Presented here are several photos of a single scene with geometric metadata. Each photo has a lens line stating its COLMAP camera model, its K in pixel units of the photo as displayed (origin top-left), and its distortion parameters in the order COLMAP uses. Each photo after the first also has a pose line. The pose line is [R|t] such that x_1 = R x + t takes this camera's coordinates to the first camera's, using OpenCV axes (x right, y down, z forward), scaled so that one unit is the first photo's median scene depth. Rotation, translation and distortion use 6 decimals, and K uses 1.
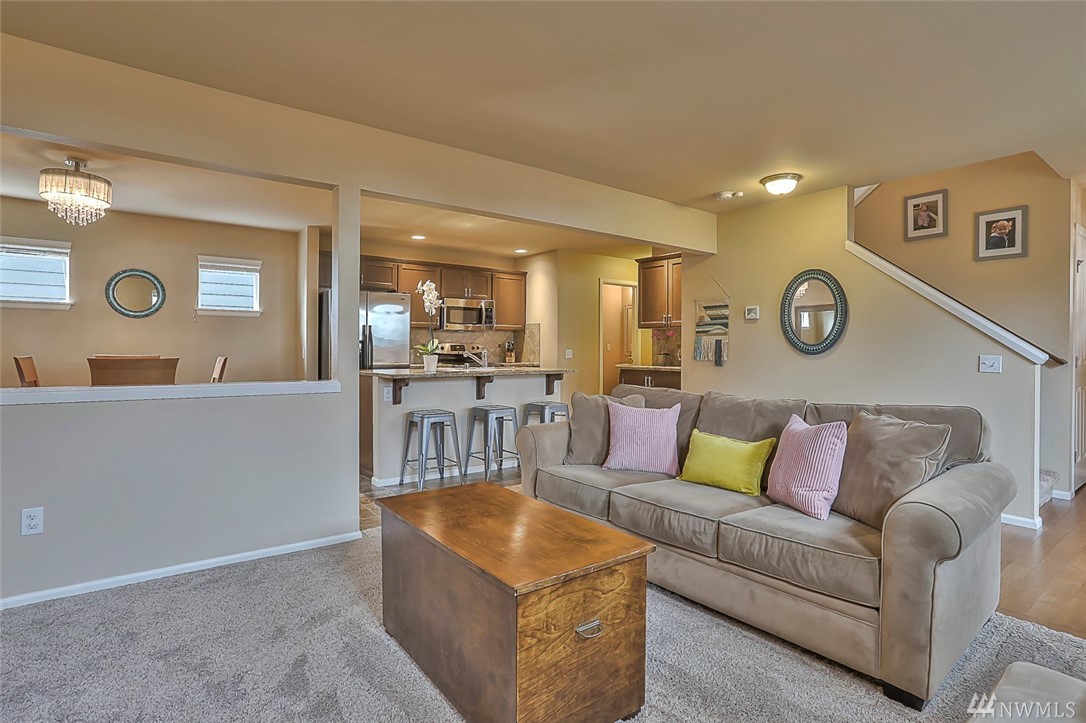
lens RADIAL K [[543.3, 0, 539.8], [0, 543.3, 344.7], [0, 0, 1]] dist [-0.050174, 0.024157]
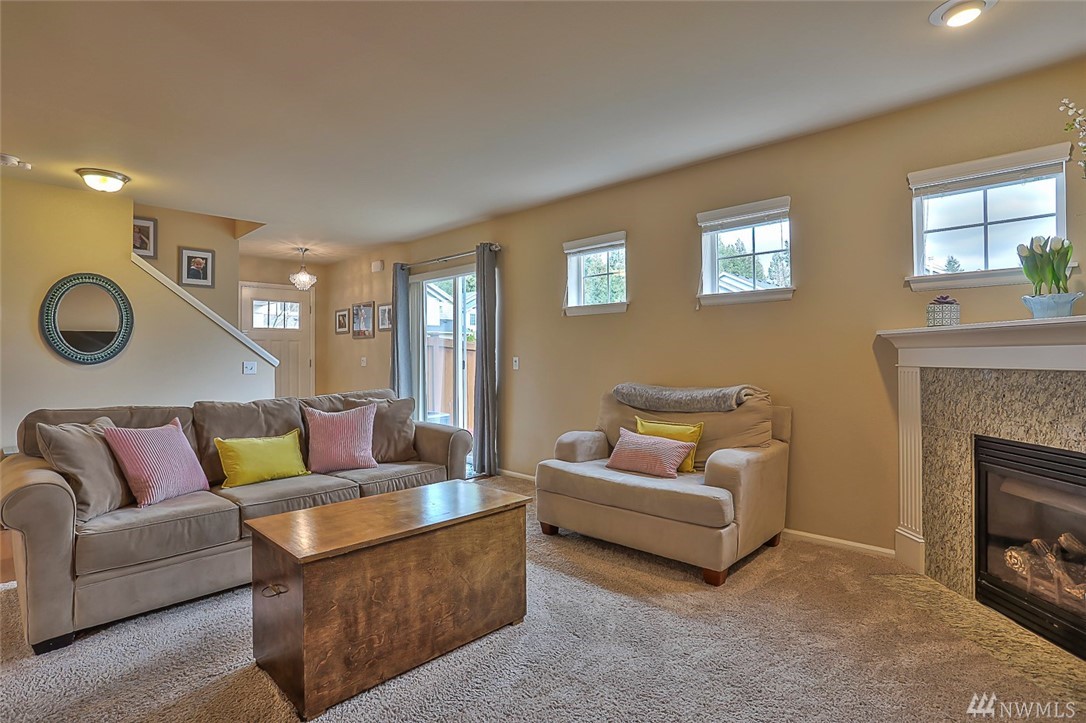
lens RADIAL K [[543.3, 0, 535.7], [0, 543.3, 351.1], [0, 0, 1]] dist [-0.050174, 0.024157]
pose [[-0.148483, 0.005514, 0.988900, -0.442841], [-0.000891, 0.999983, -0.005710, -0.000540], [-0.988915, -0.001729, -0.148475, 0.315577]]
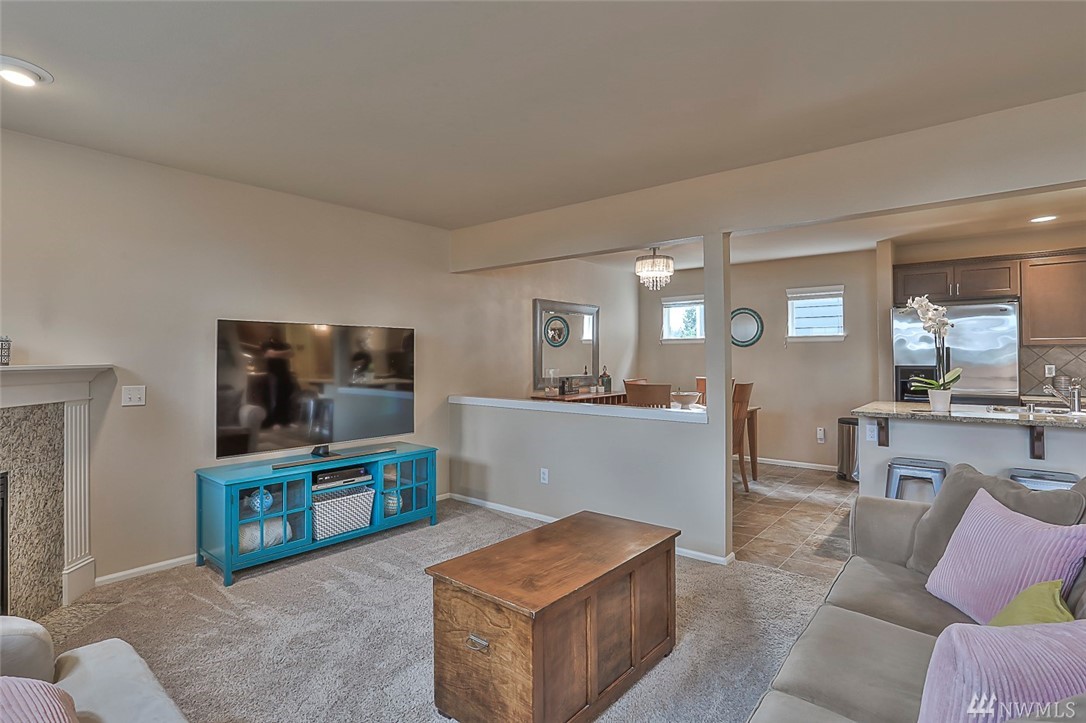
lens RADIAL K [[543.3, 0, 536.7], [0, 543.3, 349.2], [0, 0, 1]] dist [-0.050174, 0.024157]
pose [[0.227199, -0.020792, -0.973626, 0.361987], [0.010223, 0.999768, -0.018965, -0.026486], [0.973795, -0.005645, 0.227359, 0.242153]]
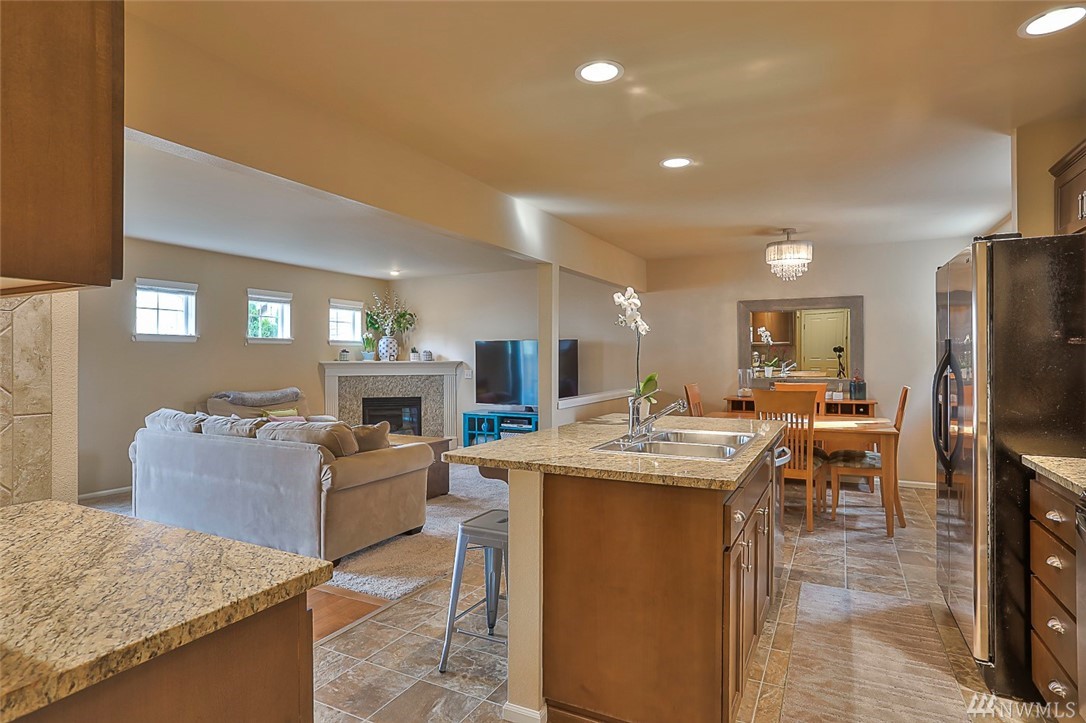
lens RADIAL K [[599.4, 0, 534.7], [0, 599.4, 362.3], [0, 0, 1]] dist [-0.028566, -0.000178]
pose [[-0.906078, -0.000691, -0.423109, 0.196669], [0.000505, 0.999996, -0.002714, -0.017999], [0.423110, -0.002672, -0.906075, 1.434698]]
